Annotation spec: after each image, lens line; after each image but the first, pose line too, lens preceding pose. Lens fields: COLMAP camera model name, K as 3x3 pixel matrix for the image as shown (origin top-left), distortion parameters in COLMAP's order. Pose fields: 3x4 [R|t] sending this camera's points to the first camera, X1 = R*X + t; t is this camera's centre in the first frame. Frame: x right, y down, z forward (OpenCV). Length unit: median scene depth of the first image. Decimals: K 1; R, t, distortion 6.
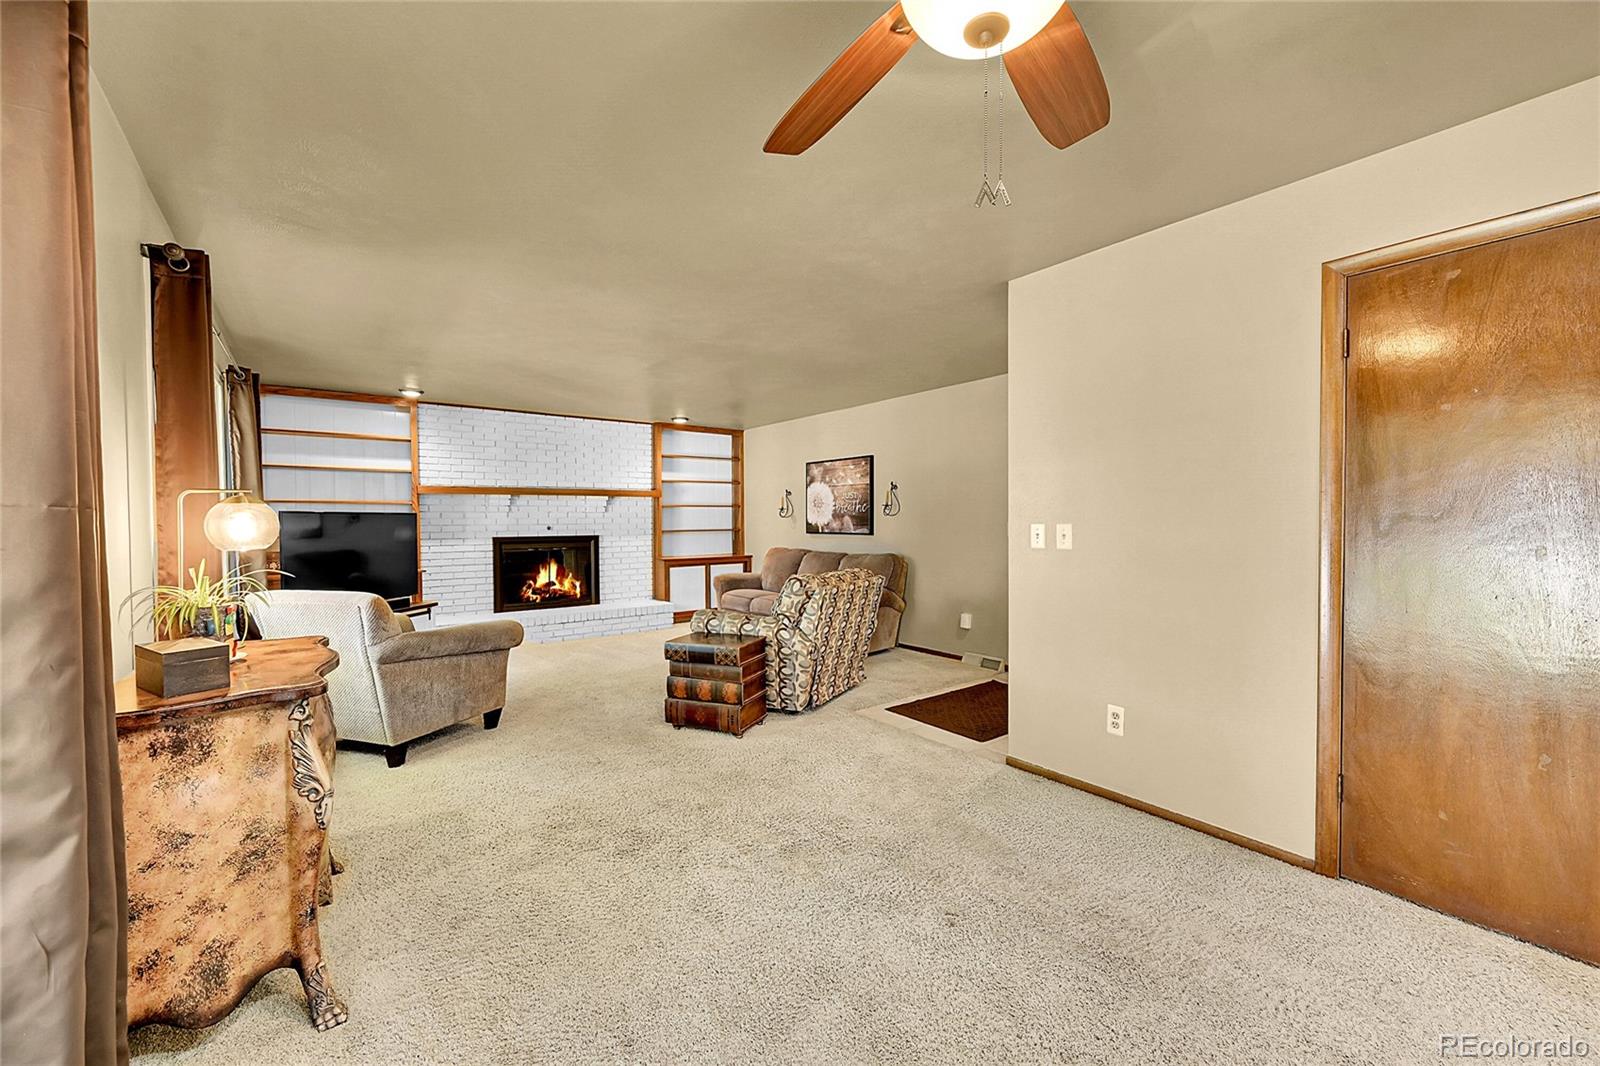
lens RADIAL K [[630.5, 0, 800.0], [0, 630.5, 533.0], [0, 0, 1]] dist [-0.000592, 0.000398]
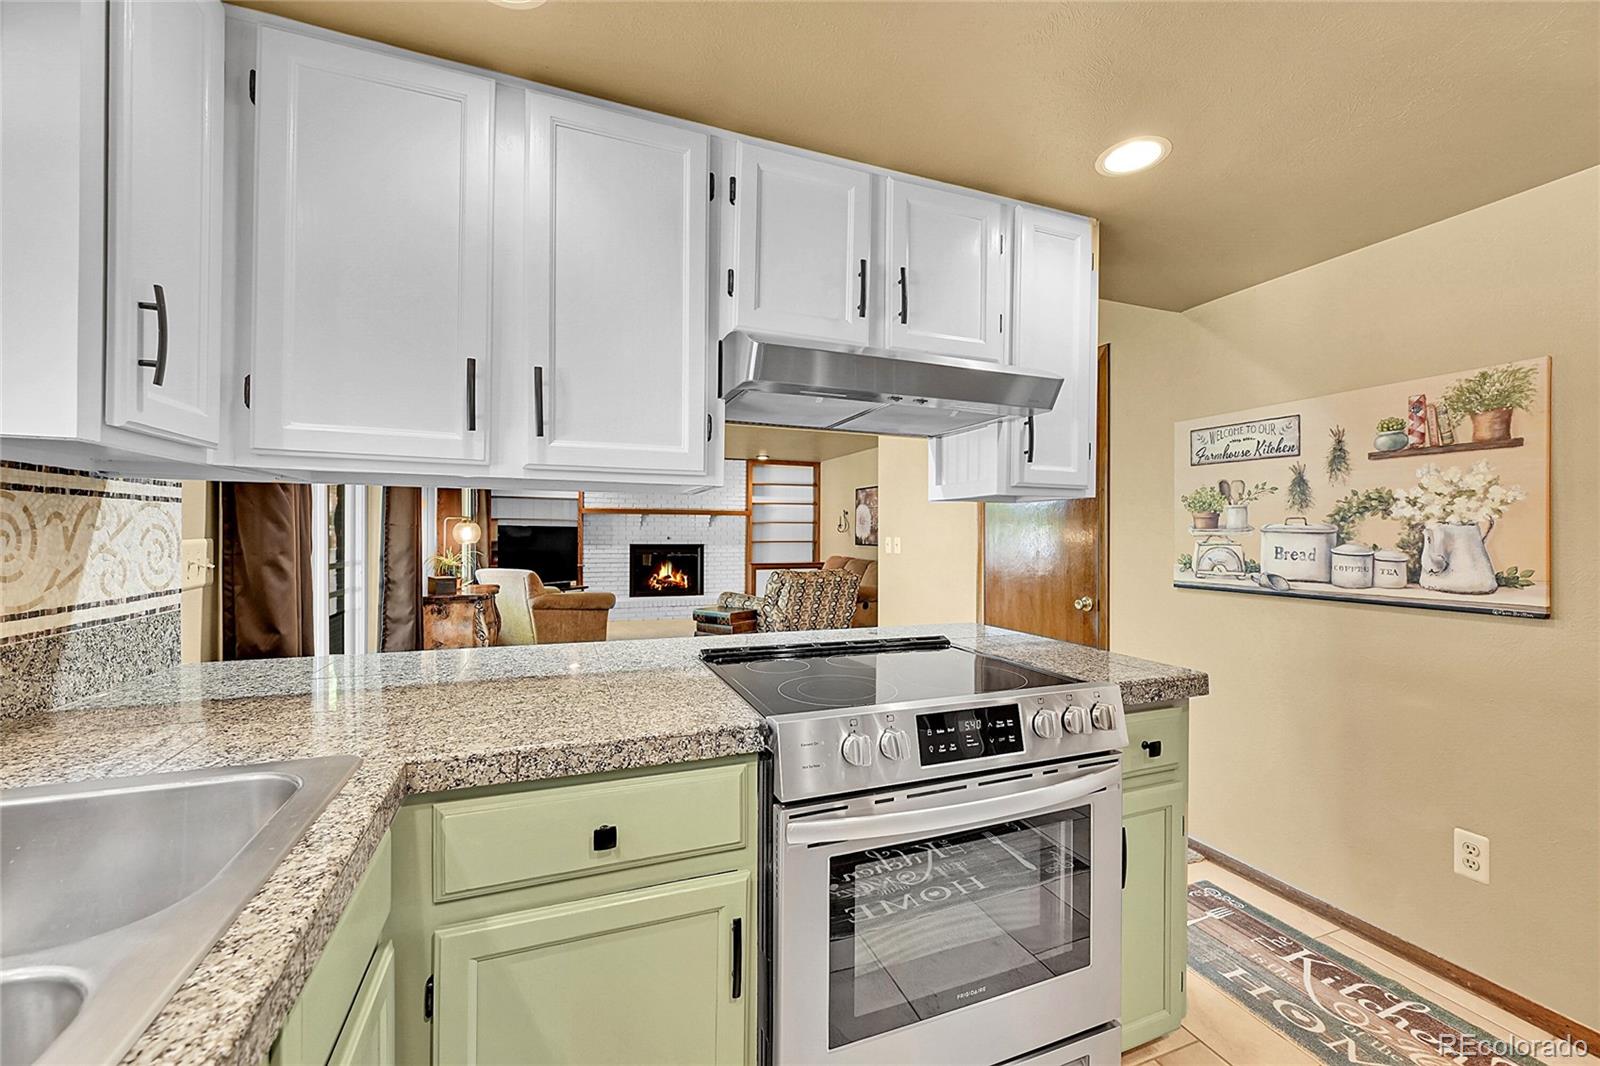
lens RADIAL K [[630.5, 0, 800.0], [0, 630.5, 533.0], [0, 0, 1]] dist [-0.000592, 0.000398]
pose [[0.959386, 0.009908, -0.281923, 0.272353], [-0.016289, 0.999661, -0.020299, 0.004441], [0.281626, 0.024067, 0.959222, -0.253444]]
